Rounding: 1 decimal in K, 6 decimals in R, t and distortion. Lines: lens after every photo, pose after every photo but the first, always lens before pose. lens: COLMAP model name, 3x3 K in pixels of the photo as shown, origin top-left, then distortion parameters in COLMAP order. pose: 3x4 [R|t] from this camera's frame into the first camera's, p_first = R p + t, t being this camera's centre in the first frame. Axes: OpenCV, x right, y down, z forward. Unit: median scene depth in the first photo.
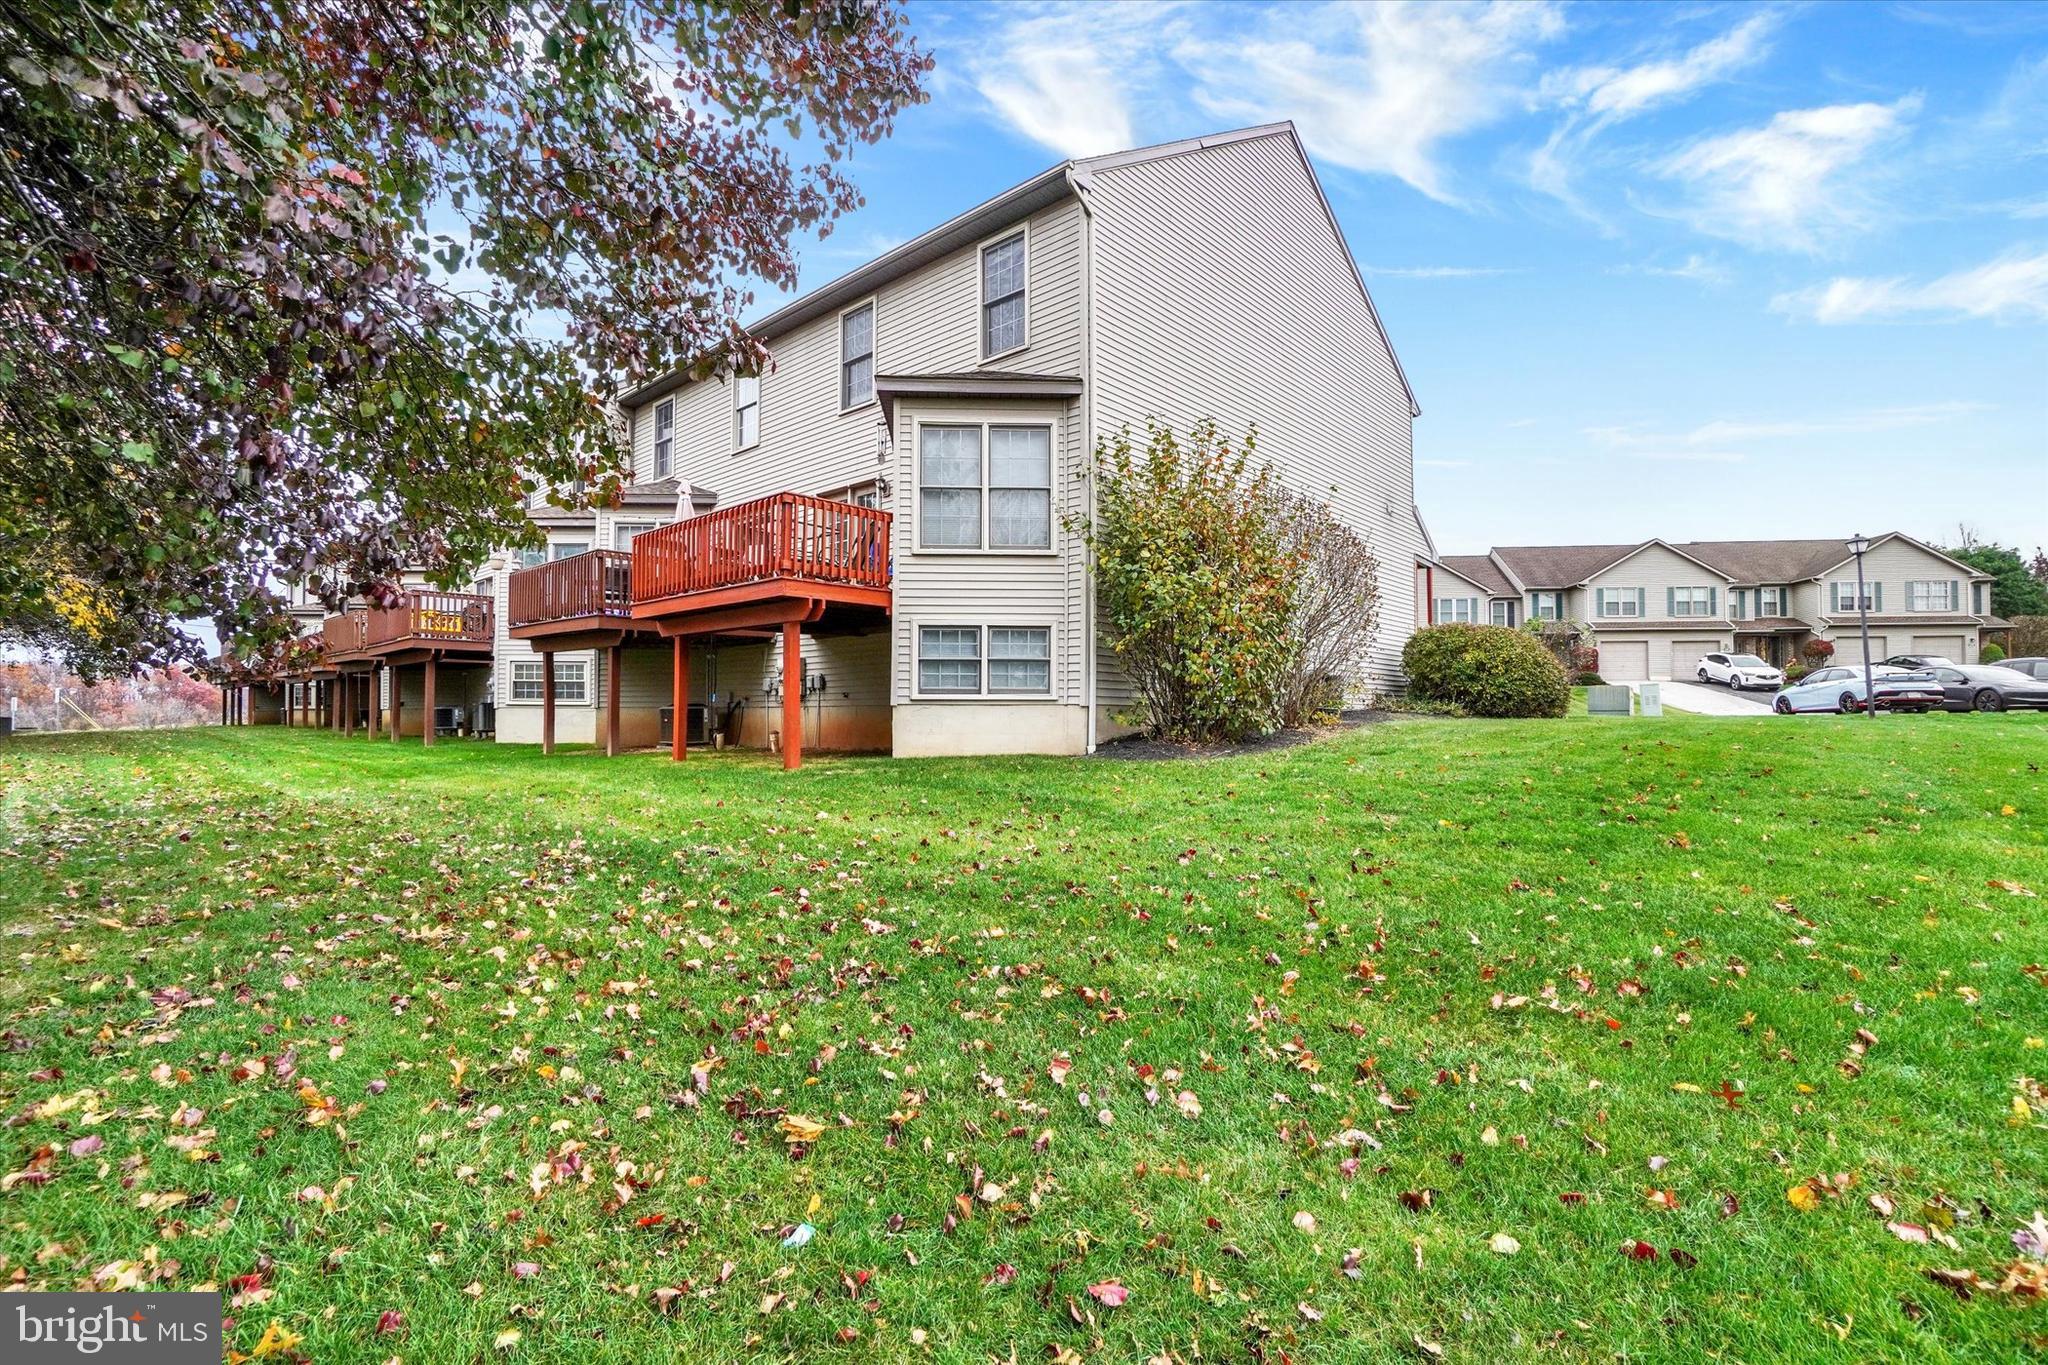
lens RADIAL K [[950.5, 0, 1024.0], [0, 950.5, 682.5], [0, 0, 1]] dist [-0.000711, 0.000393]
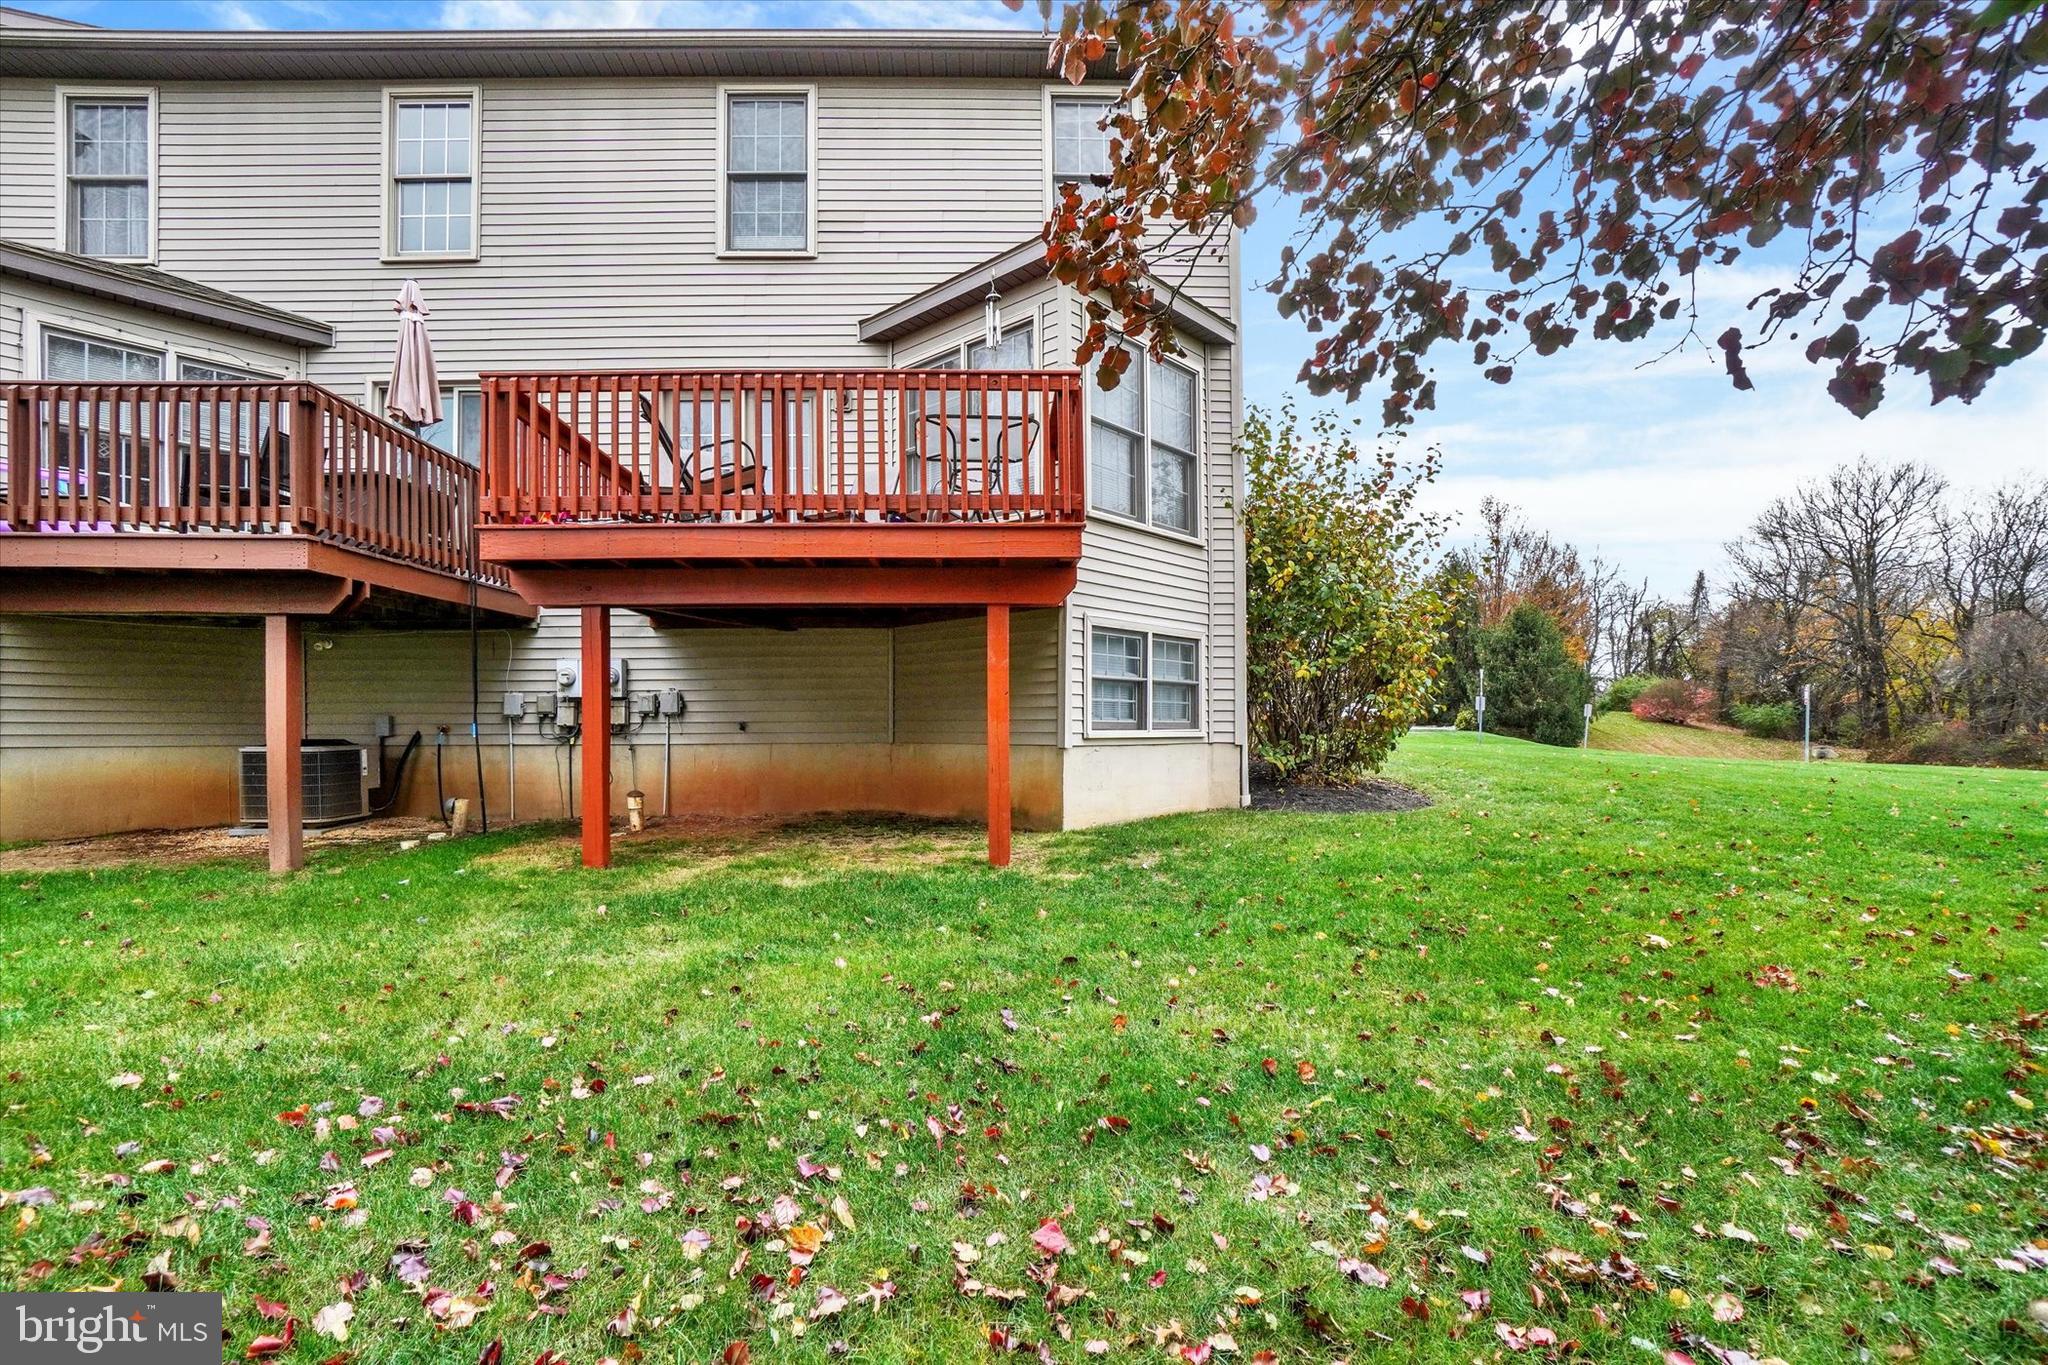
lens RADIAL K [[917.3, 0, 1023.0], [0, 917.3, 741.9], [0, 0, 1]] dist [0.002097, 0.000244]
pose [[0.754290, -0.003530, 0.656531, -0.551387], [-0.020128, 0.999391, 0.028500, 0.002713], [-0.656232, -0.034712, 0.753760, 0.546886]]
